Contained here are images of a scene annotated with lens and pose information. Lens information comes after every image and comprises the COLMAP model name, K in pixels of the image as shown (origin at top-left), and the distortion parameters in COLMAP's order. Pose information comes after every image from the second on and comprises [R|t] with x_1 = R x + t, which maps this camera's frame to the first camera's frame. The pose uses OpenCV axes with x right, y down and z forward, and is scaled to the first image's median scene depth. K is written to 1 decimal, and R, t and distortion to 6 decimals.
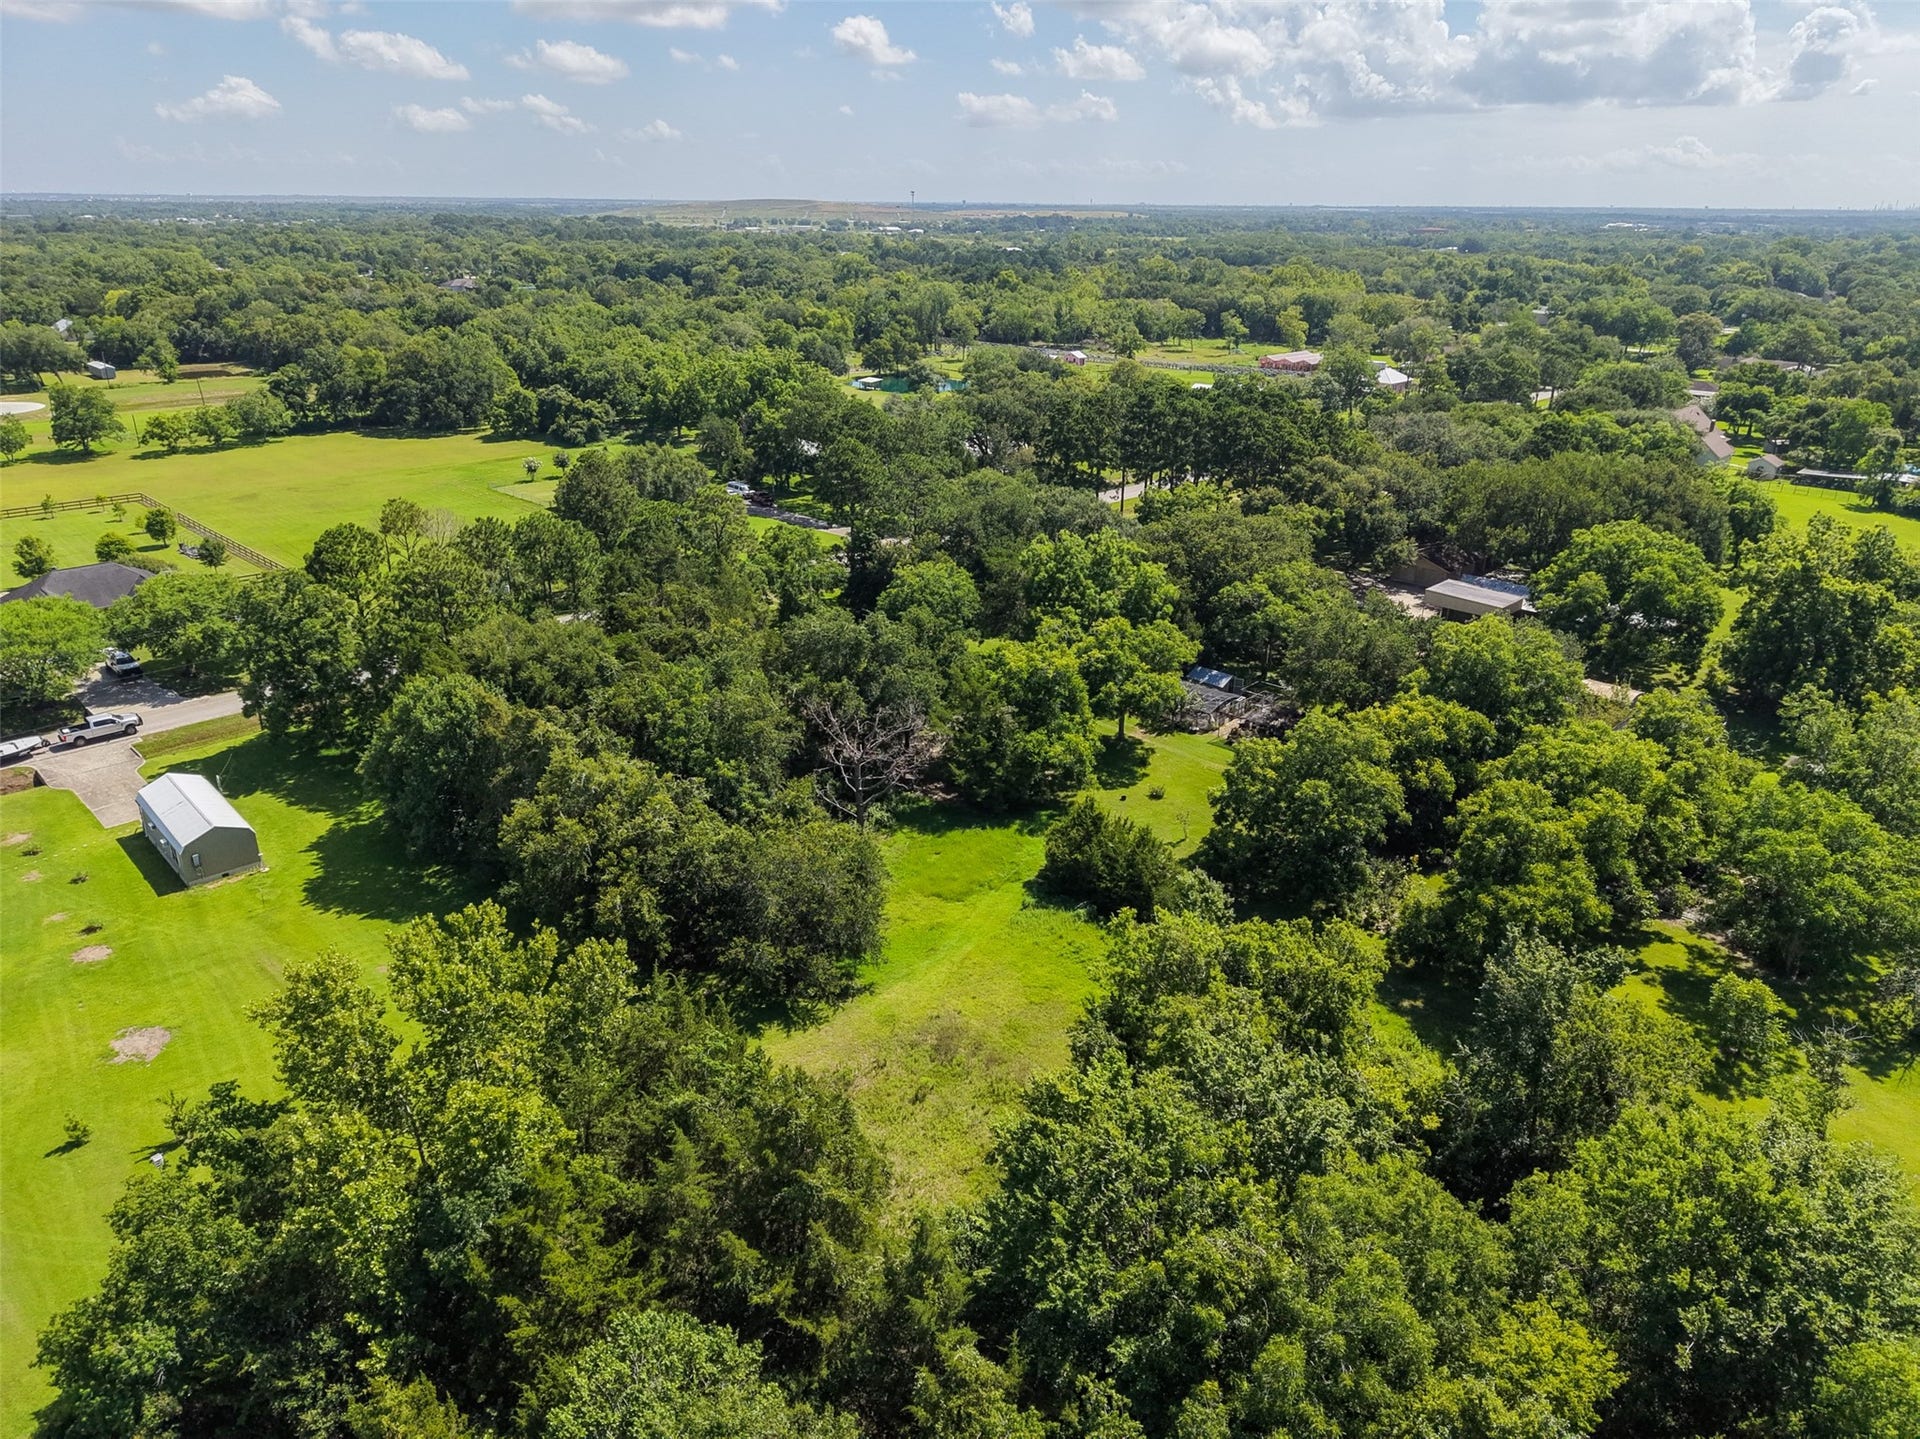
lens RADIAL K [[1281.3, 0, 962.4], [0, 1281.3, 723.3], [0, 0, 1]] dist [0.015715, -0.015136]
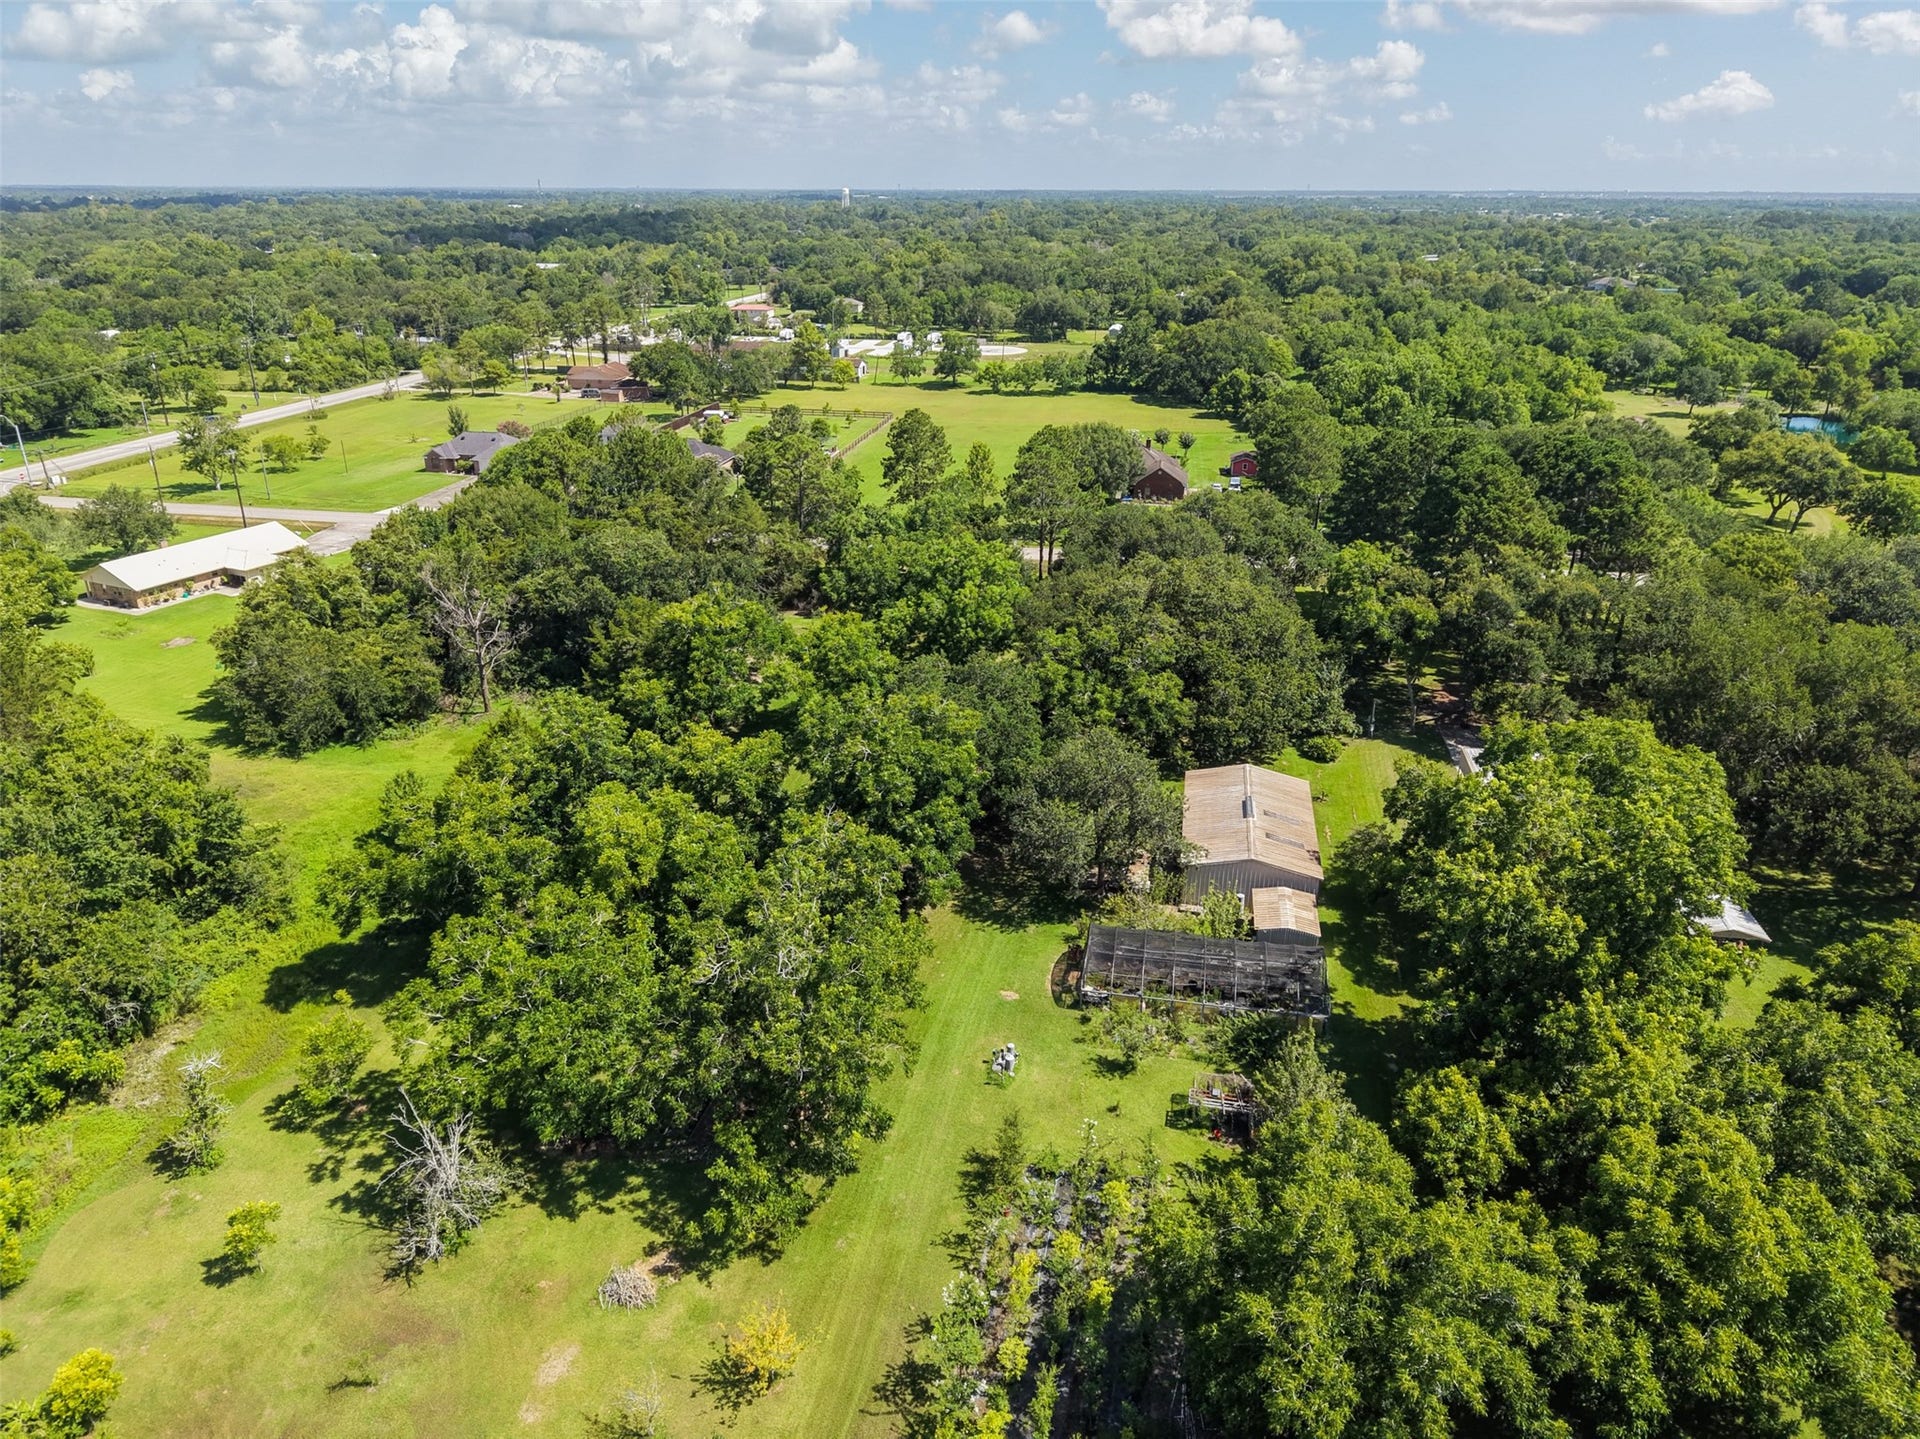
lens RADIAL K [[1281.3, 0, 963.0], [0, 1281.3, 720.2], [0, 0, 1]] dist [0.015715, -0.015136]
pose [[0.566683, 0.310370, -0.763244, 0.235437], [-0.310345, 0.938519, 0.151223, -0.045134], [0.763253, 0.151173, 0.628165, 0.114038]]
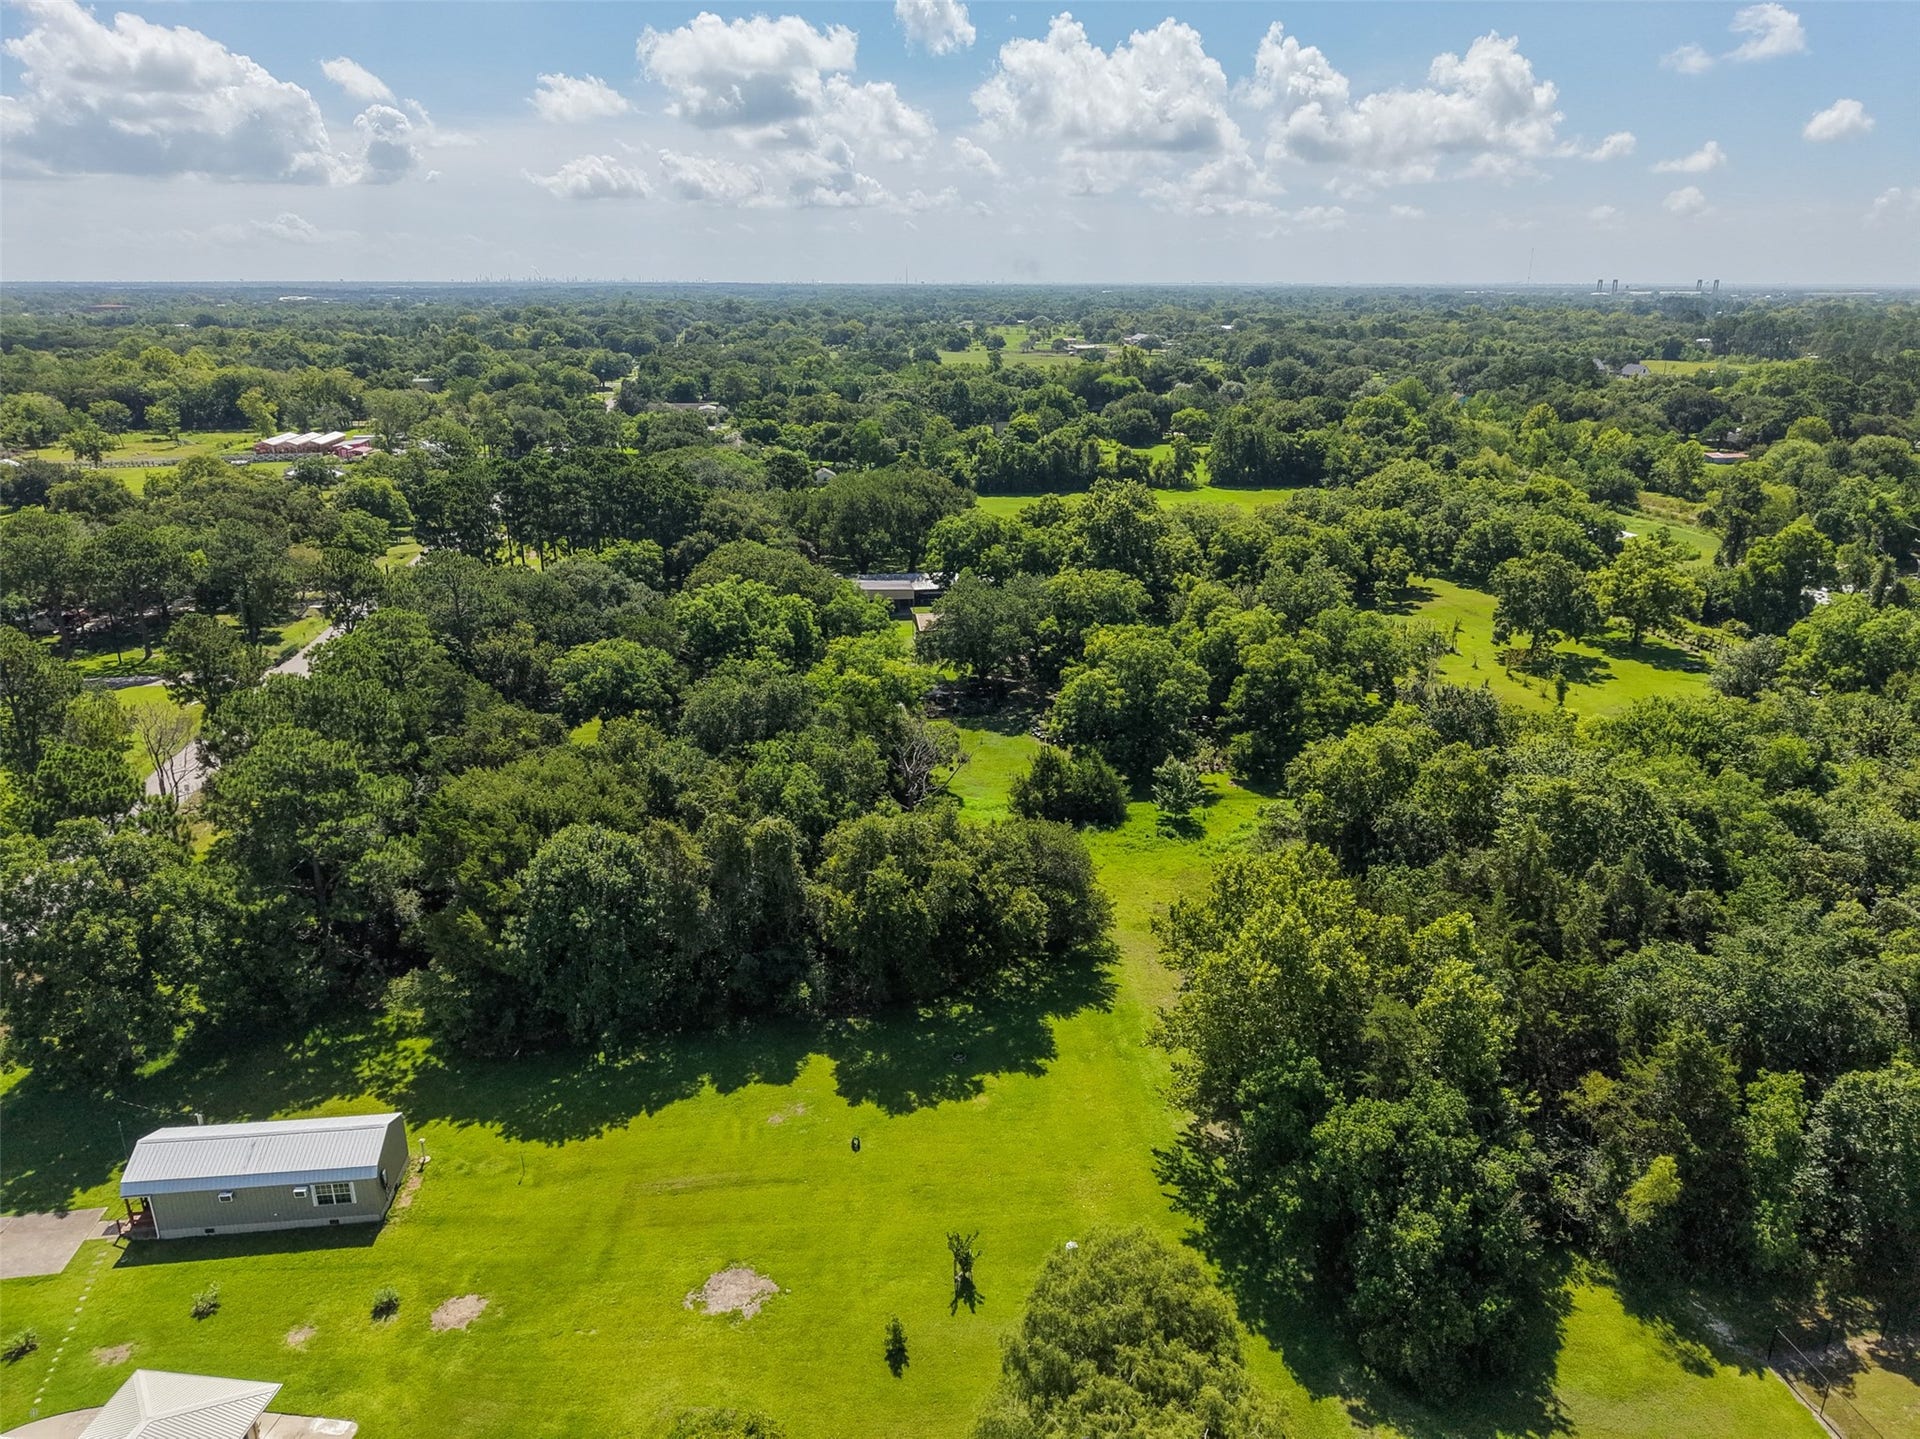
lens RADIAL K [[1281.3, 0, 963.1], [0, 1281.3, 725.0], [0, 0, 1]] dist [0.015715, -0.015136]
pose [[0.597031, -0.268796, 0.755846, -0.172919], [0.305593, 0.947359, 0.095520, -0.020827], [-0.741732, 0.173953, 0.647745, 0.047076]]
